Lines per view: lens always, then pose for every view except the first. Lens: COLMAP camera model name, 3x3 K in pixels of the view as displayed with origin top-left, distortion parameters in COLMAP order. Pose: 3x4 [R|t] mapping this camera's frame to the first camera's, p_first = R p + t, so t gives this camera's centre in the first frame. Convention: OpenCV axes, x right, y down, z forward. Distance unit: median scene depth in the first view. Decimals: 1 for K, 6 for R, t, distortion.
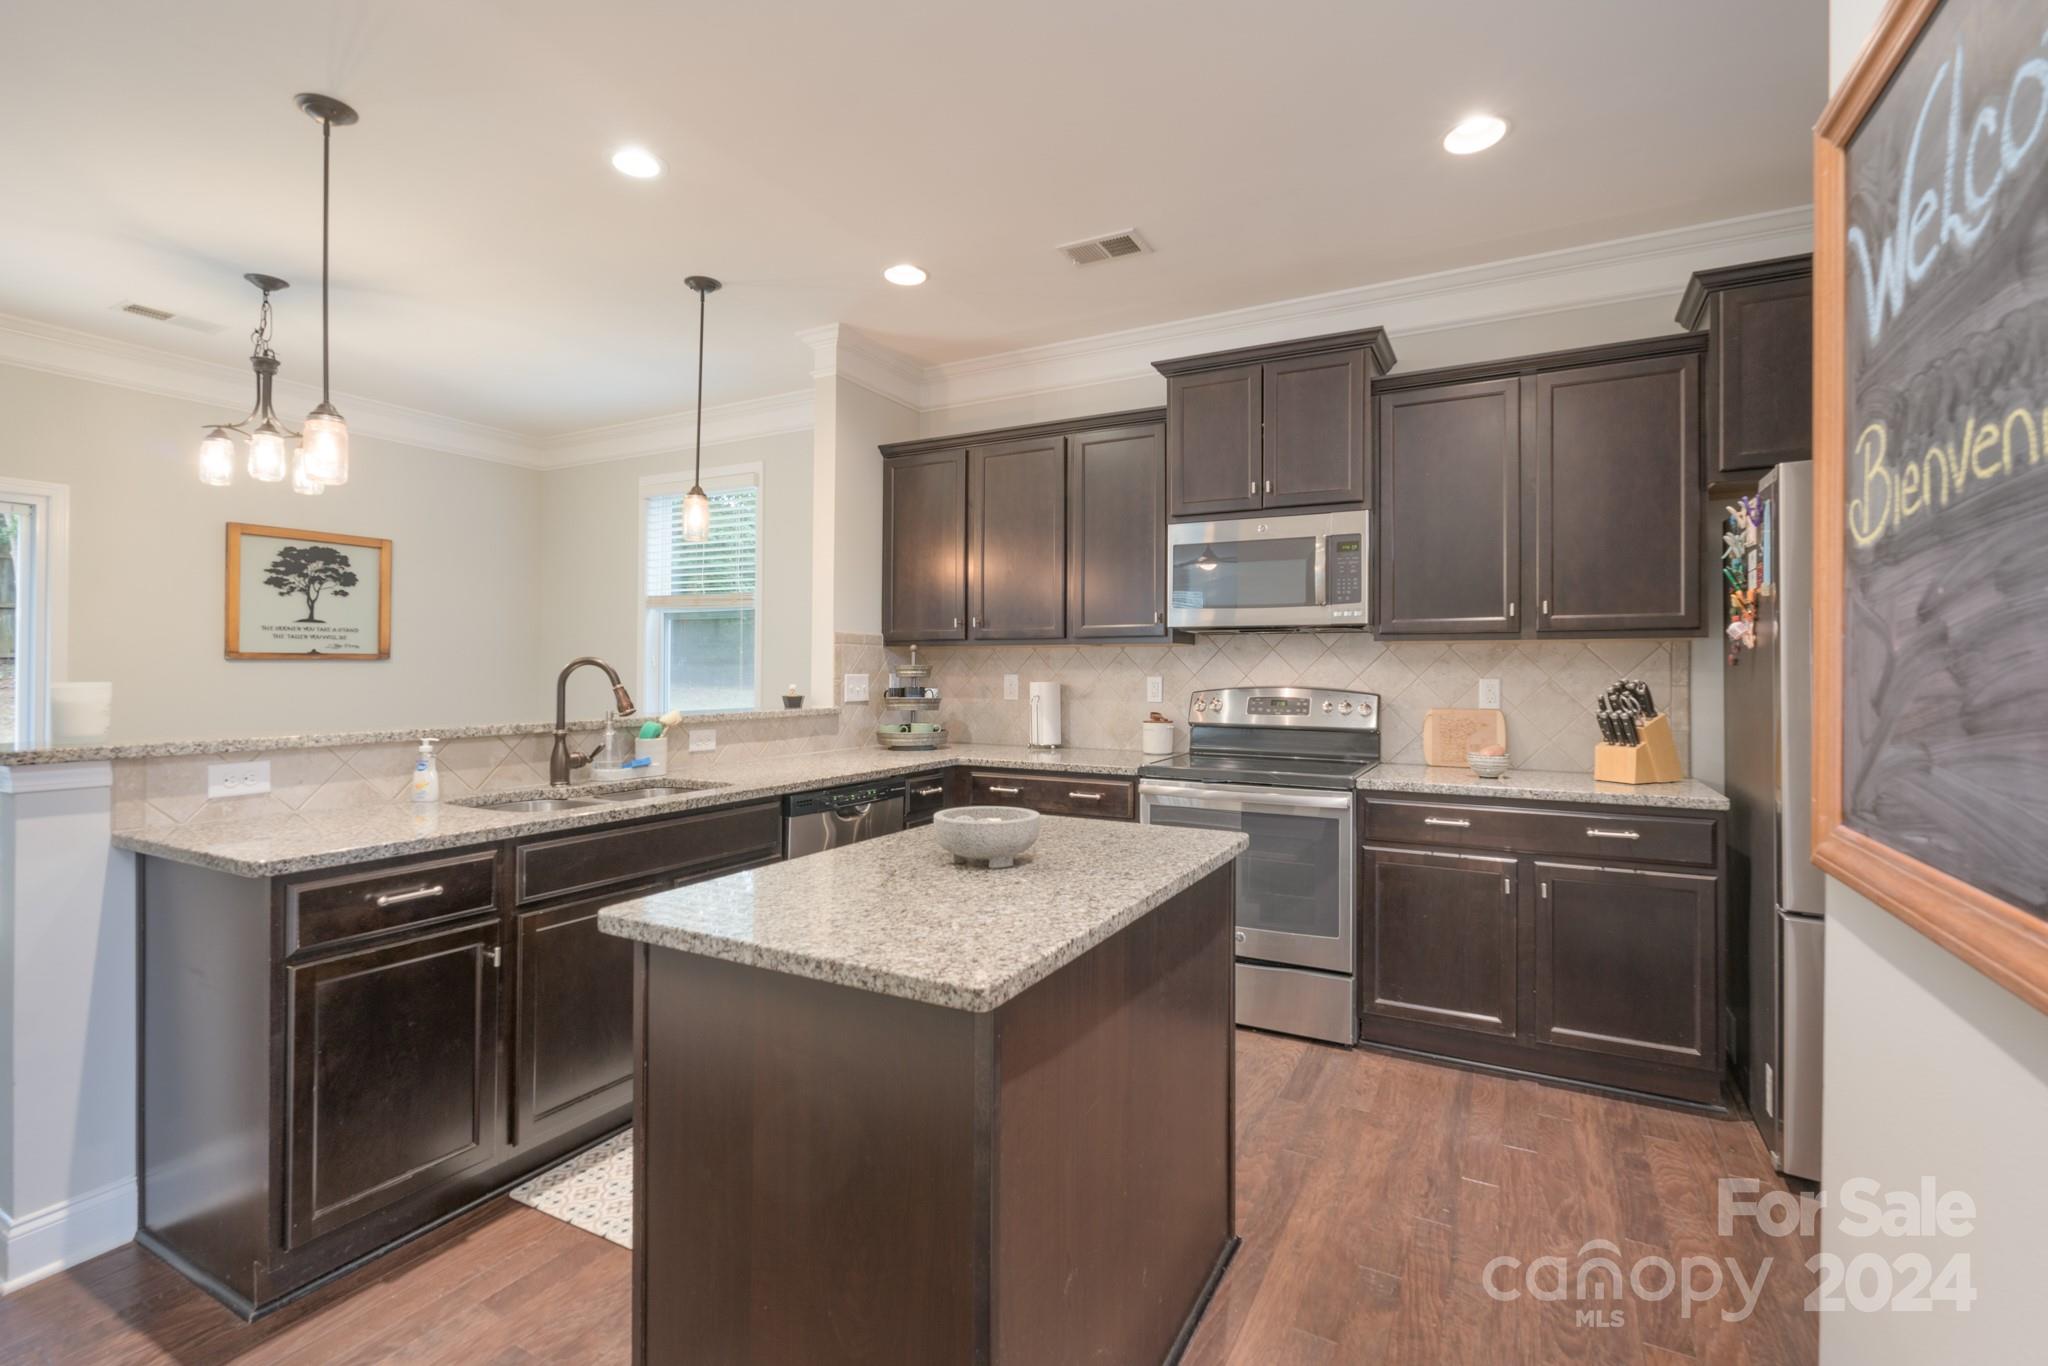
lens RADIAL K [[926.8, 0, 1022.2], [0, 926.8, 660.1], [0, 0, 1]] dist [-0.001744, -0.000944]
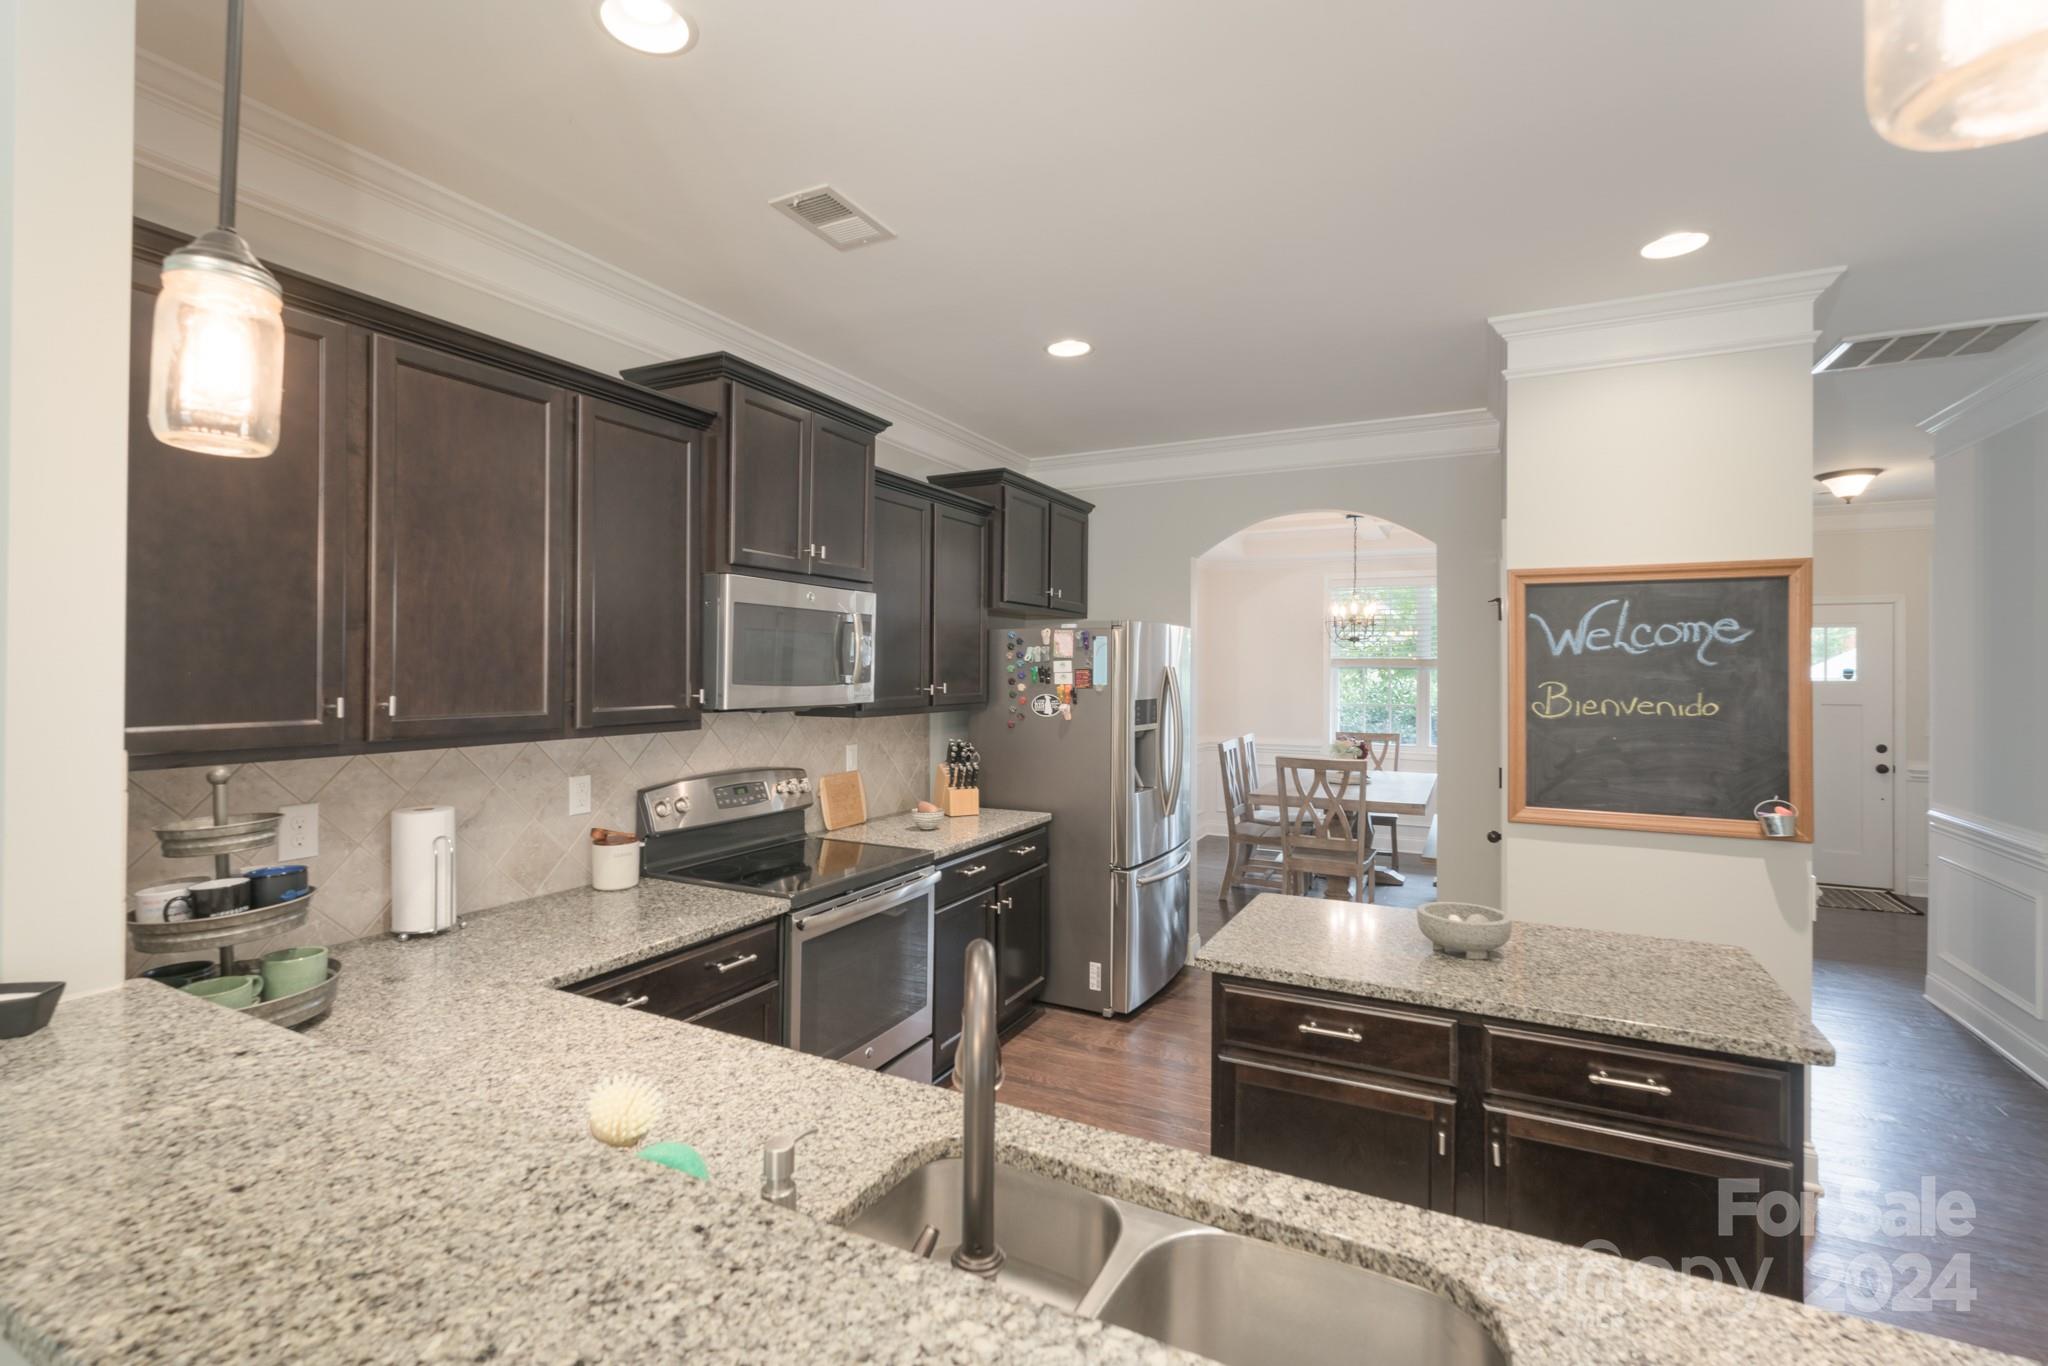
lens RADIAL K [[926.1, 0, 1019.6], [0, 926.1, 660.9], [0, 0, 1]] dist [-0.001215, 0.000500]
pose [[-0.027523, 0.008297, 0.999587, -0.586676], [-0.013815, 0.999867, -0.008680, -0.069749], [-0.999526, -0.014048, -0.027404, 0.759555]]
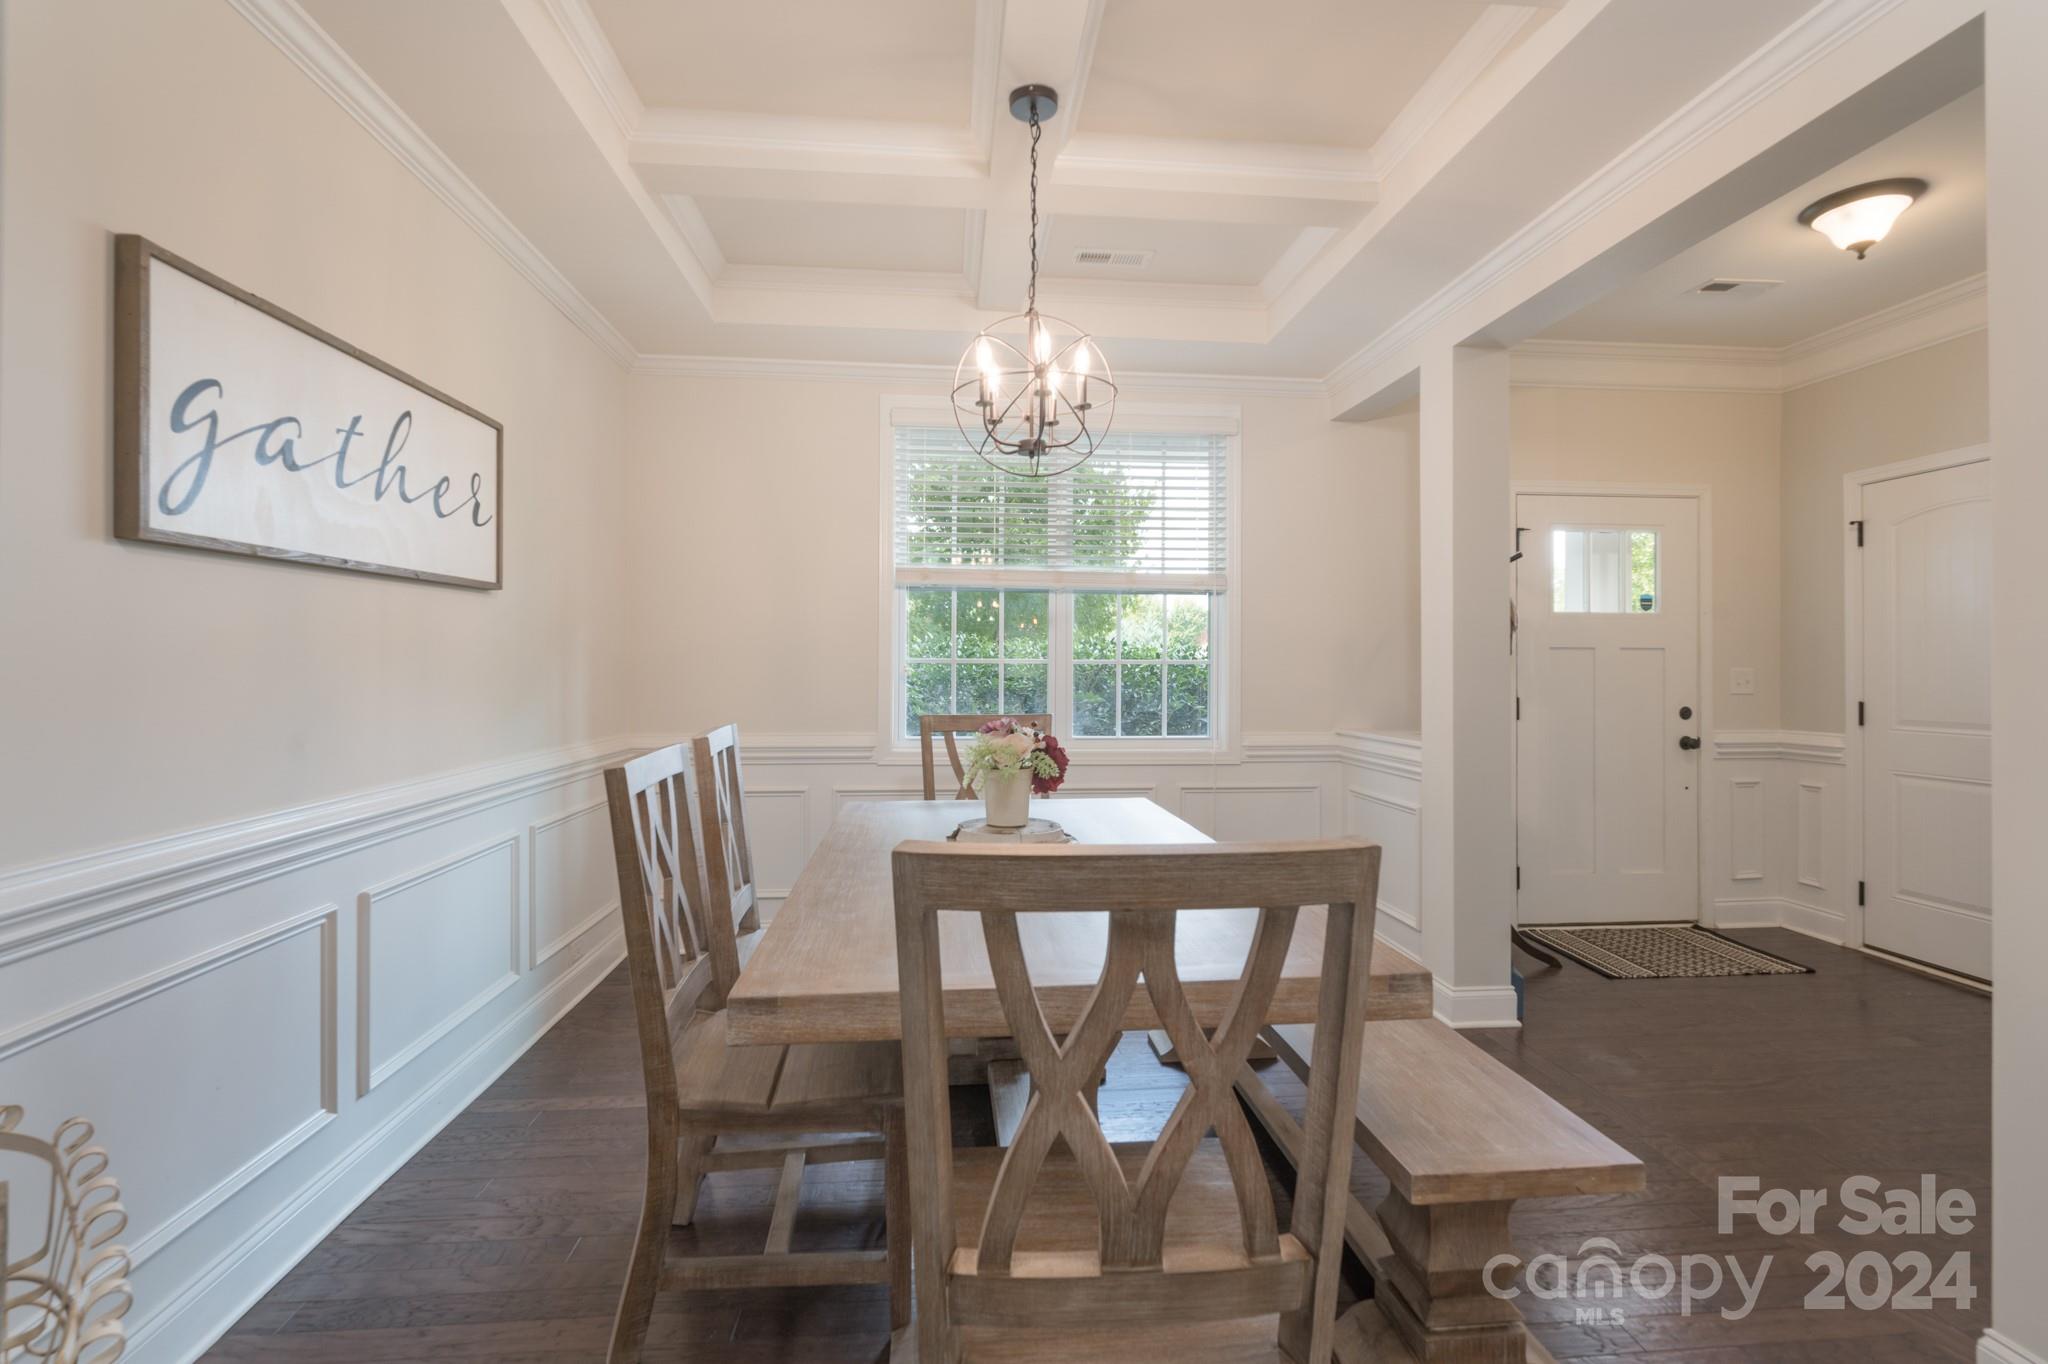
lens RADIAL K [[918.1, 0, 1023.7], [0, 918.1, 656.5], [0, 0, 1]] dist [-0.003981, -0.000123]
pose [[-0.556033, 0.003612, 0.831152, 0.615380], [-0.011883, 0.999854, -0.012295, 0.011298], [-0.831075, -0.016713, -0.555909, 0.428470]]
